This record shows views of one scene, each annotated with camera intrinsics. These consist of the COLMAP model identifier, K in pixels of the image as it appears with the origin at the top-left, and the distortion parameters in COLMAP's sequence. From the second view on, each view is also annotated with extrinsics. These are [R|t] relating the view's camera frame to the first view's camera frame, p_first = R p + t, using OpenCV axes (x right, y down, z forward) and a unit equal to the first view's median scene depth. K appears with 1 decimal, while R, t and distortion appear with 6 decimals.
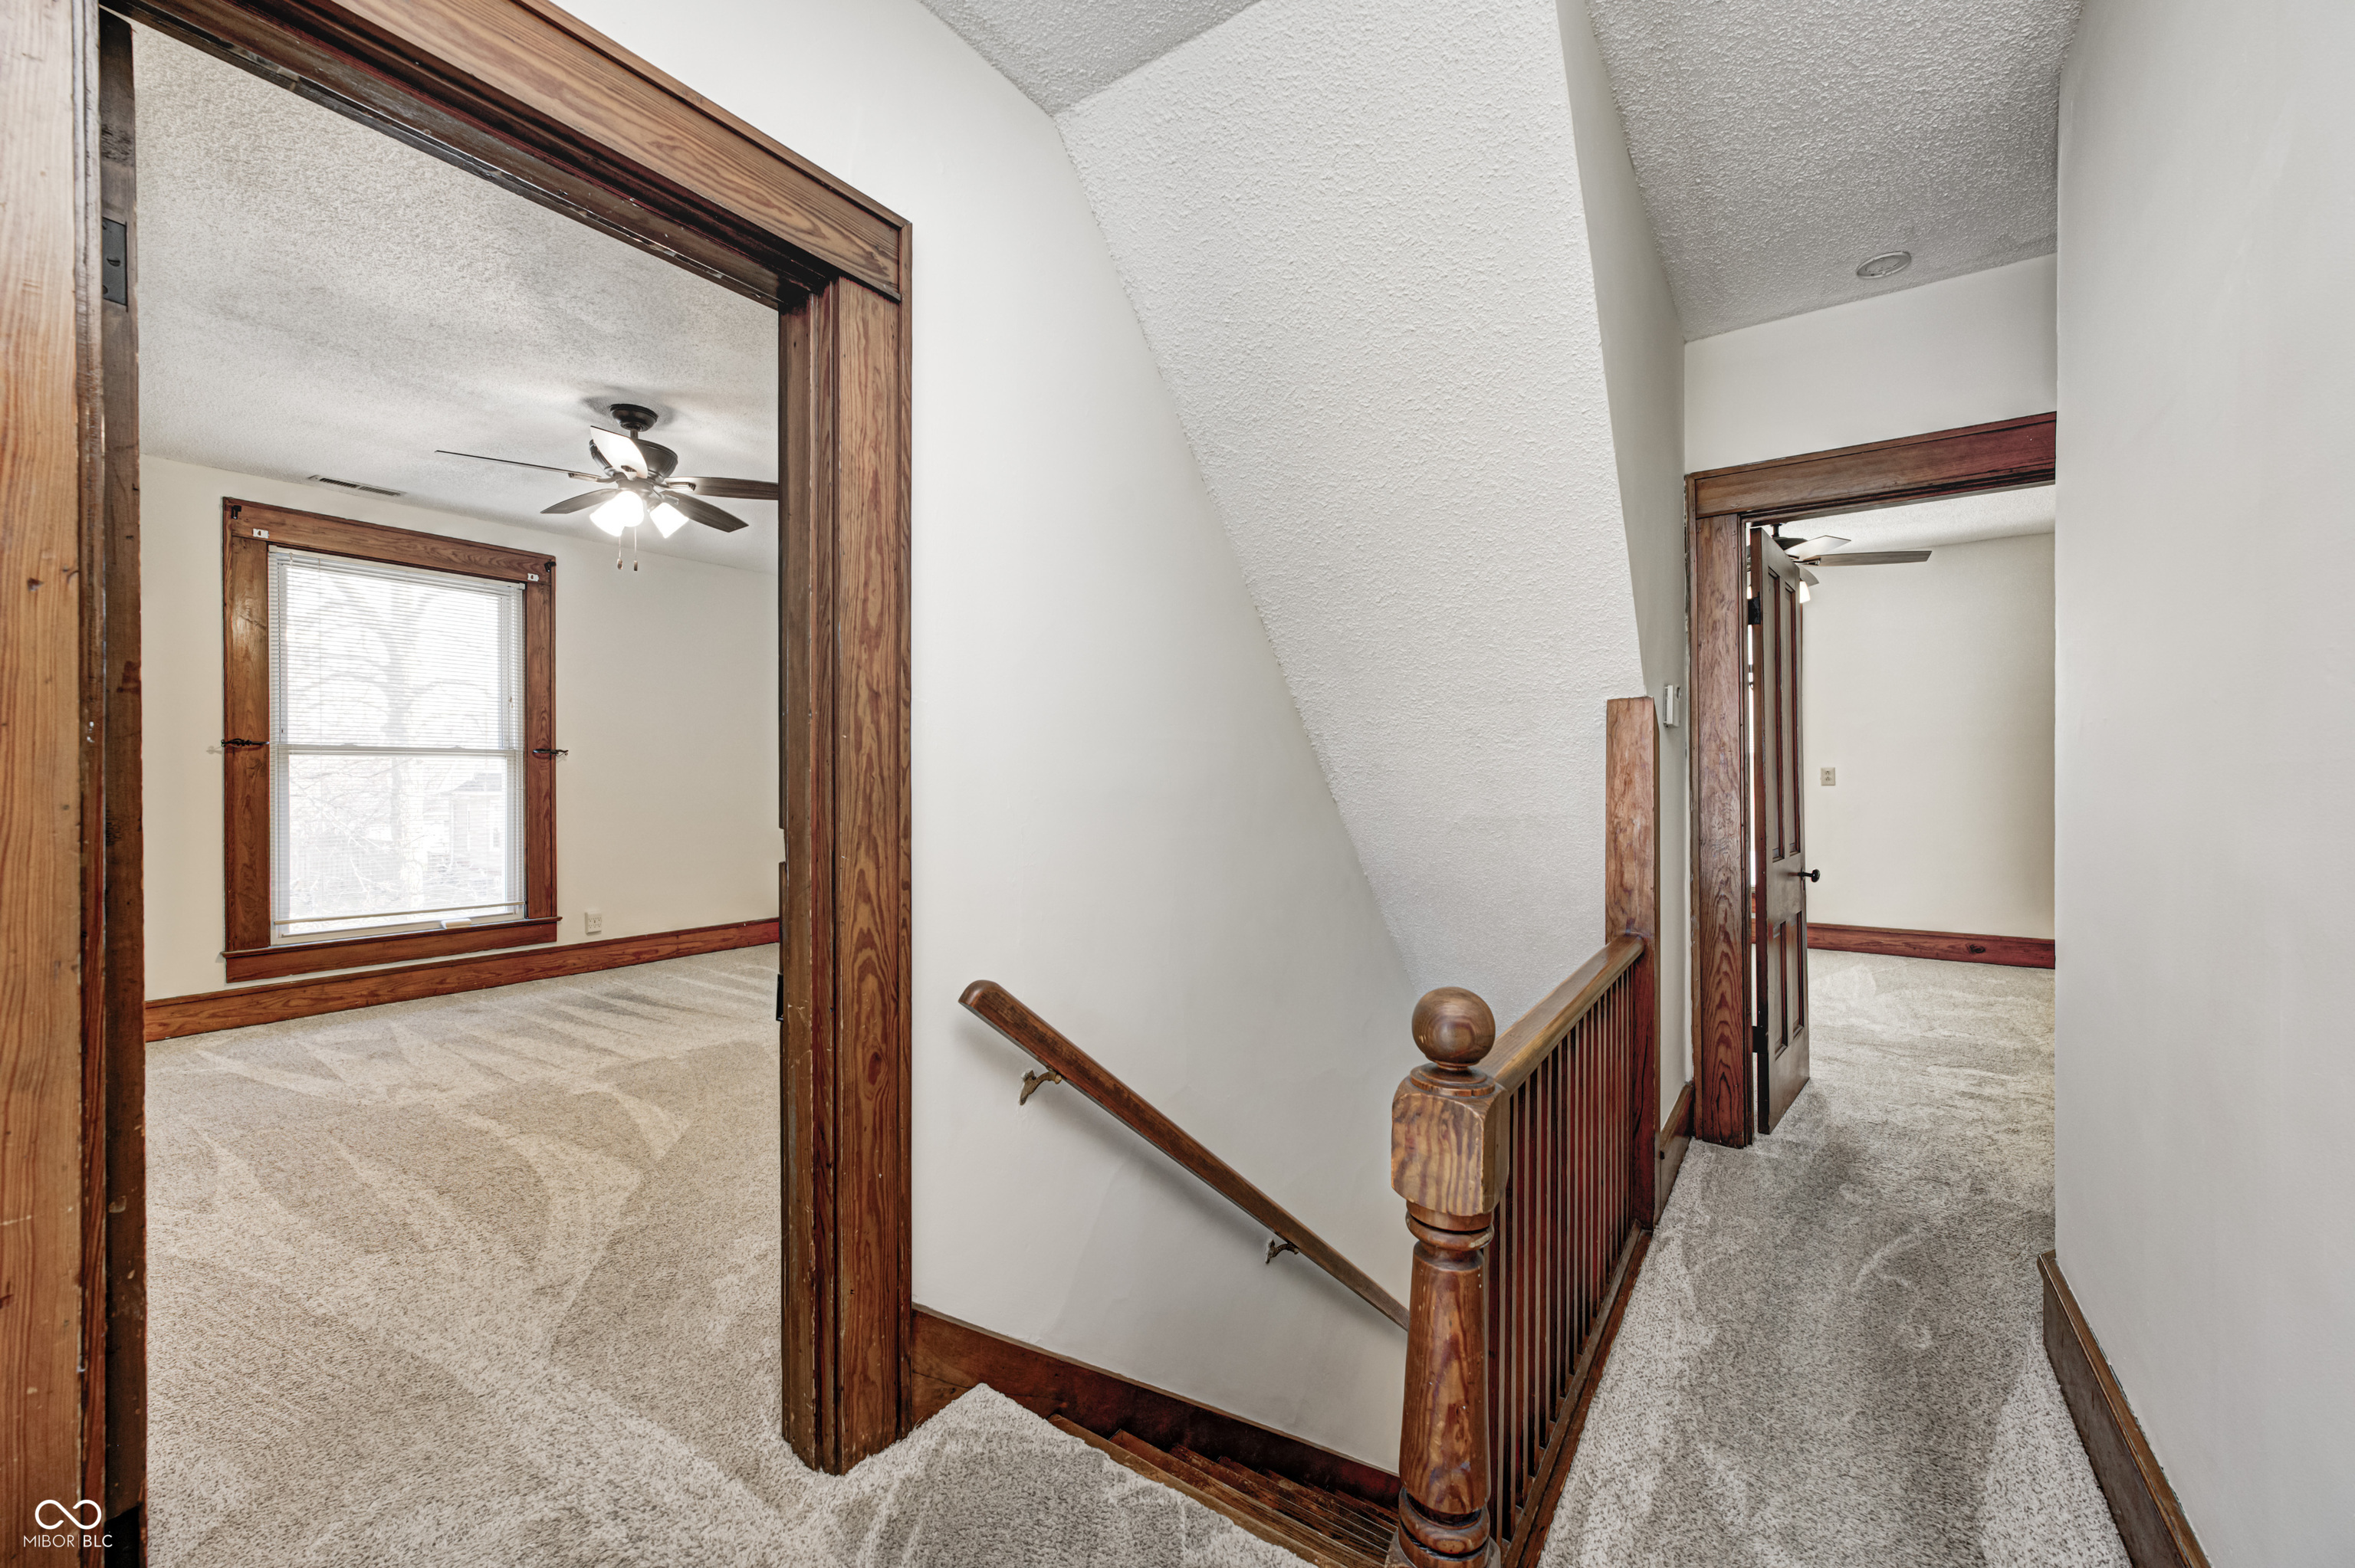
lens RADIAL K [[922.6, 0, 1178.6], [0, 922.6, 788.5], [0, 0, 1]] dist [-0.004080, 0.002378]
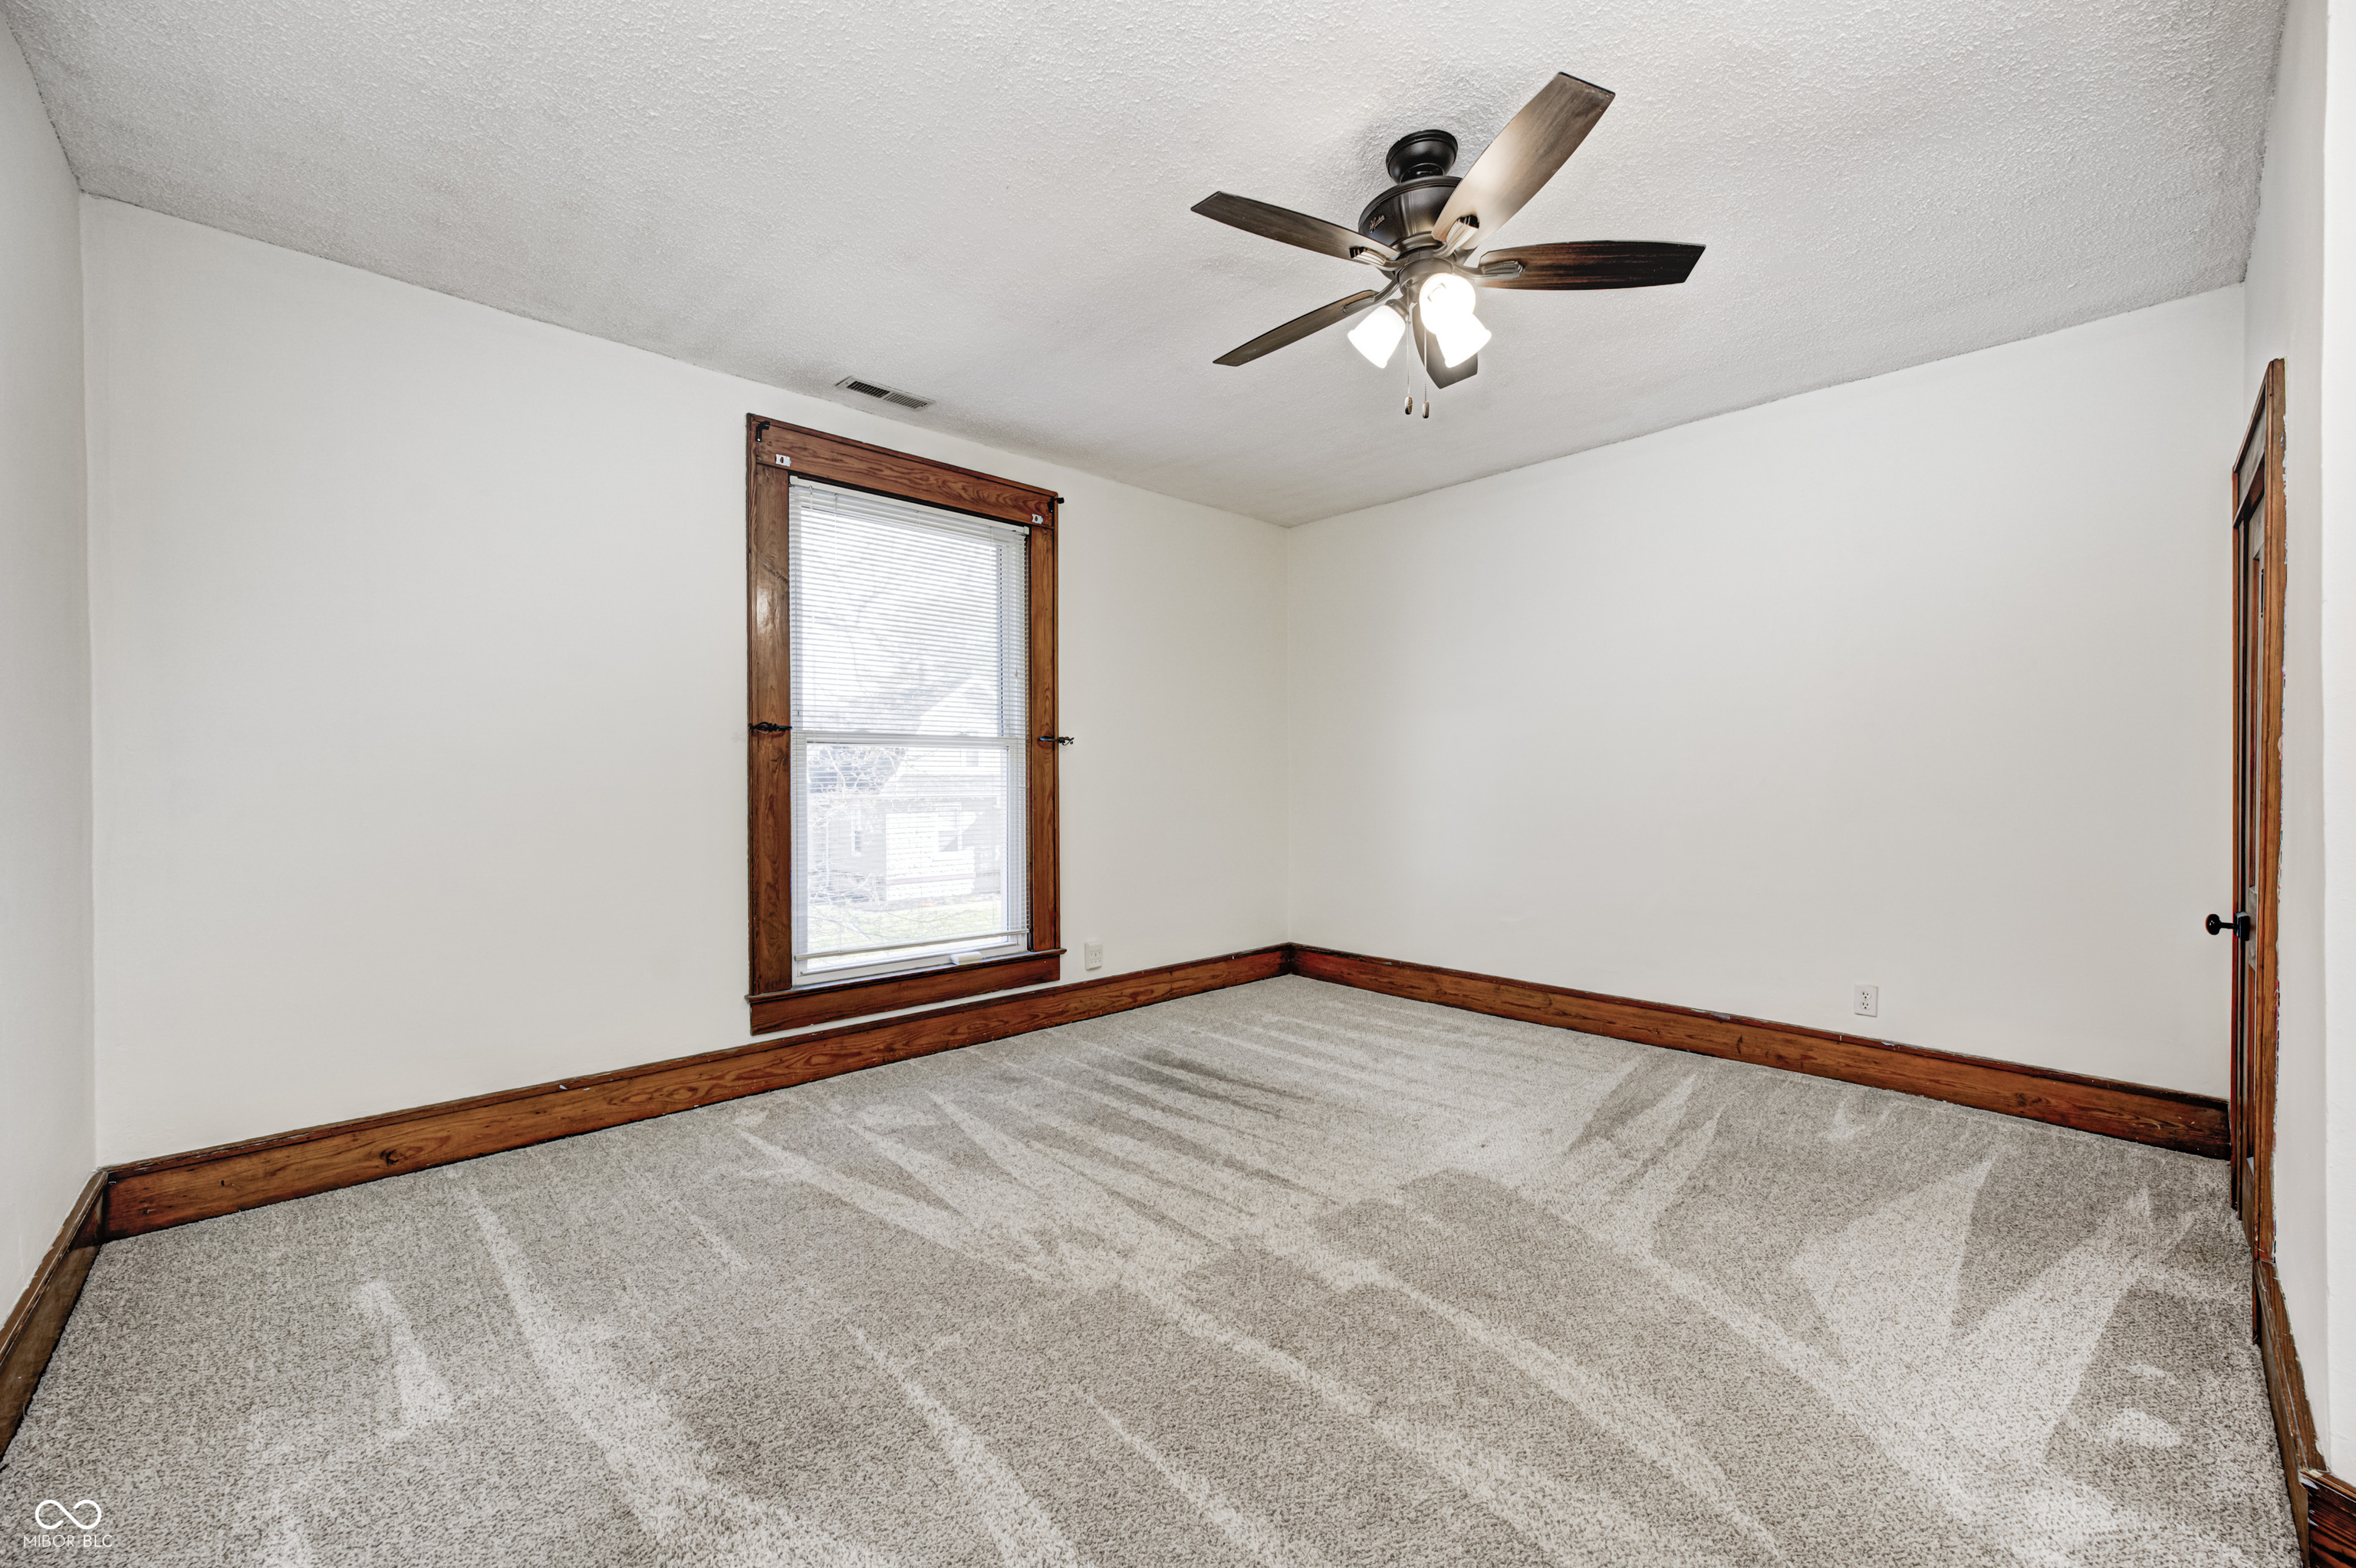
lens RADIAL K [[923.0, 0, 1179.1], [0, 923.0, 788.5], [0, 0, 1]] dist [-0.004080, 0.002378]
pose [[0.977183, -0.003100, -0.212375, -0.489235], [0.002886, 0.999995, -0.001318, 0.003789], [0.212378, 0.000675, 0.977187, 0.298627]]
